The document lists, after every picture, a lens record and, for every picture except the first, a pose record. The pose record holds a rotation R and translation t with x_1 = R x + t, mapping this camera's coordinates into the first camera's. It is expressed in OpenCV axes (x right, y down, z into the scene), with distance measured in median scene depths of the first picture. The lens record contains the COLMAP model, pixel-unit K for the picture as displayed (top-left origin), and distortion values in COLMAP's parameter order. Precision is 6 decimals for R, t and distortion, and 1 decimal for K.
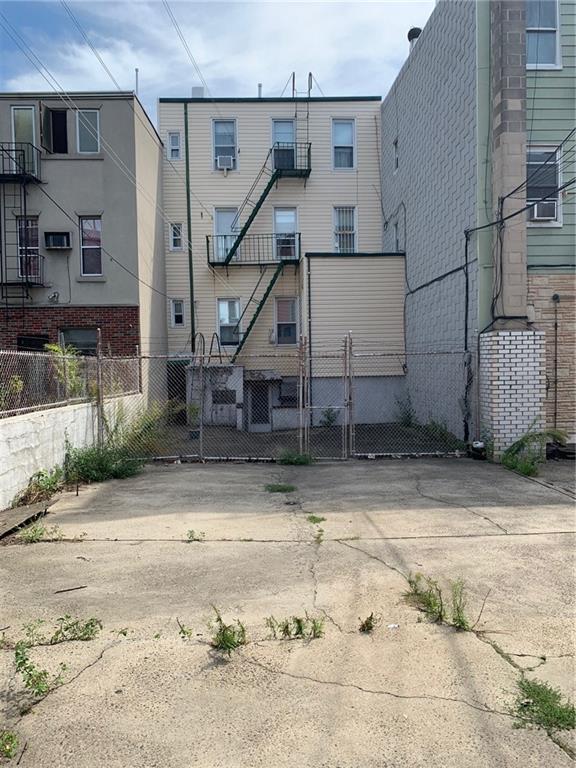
lens RADIAL K [[580.5, 0, 288.0], [0, 580.5, 384.0], [0, 0, 1]] dist [0.128953, -0.242388]
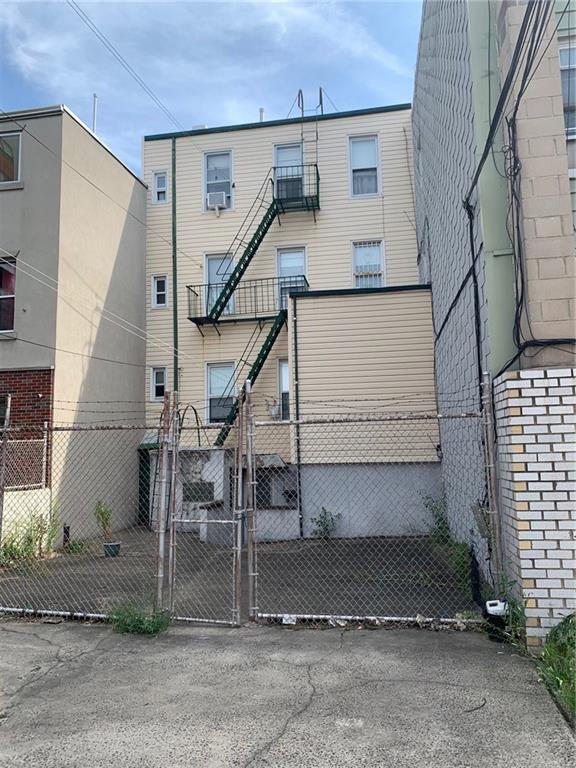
lens RADIAL K [[580.5, 0, 288.0], [0, 580.5, 384.0], [0, 0, 1]] dist [0.128953, -0.242388]
pose [[0.979638, -0.029405, -0.198608, 0.145753], [-0.000352, 0.988963, -0.148159, -0.003018], [0.200773, 0.145212, 0.968816, 0.268362]]
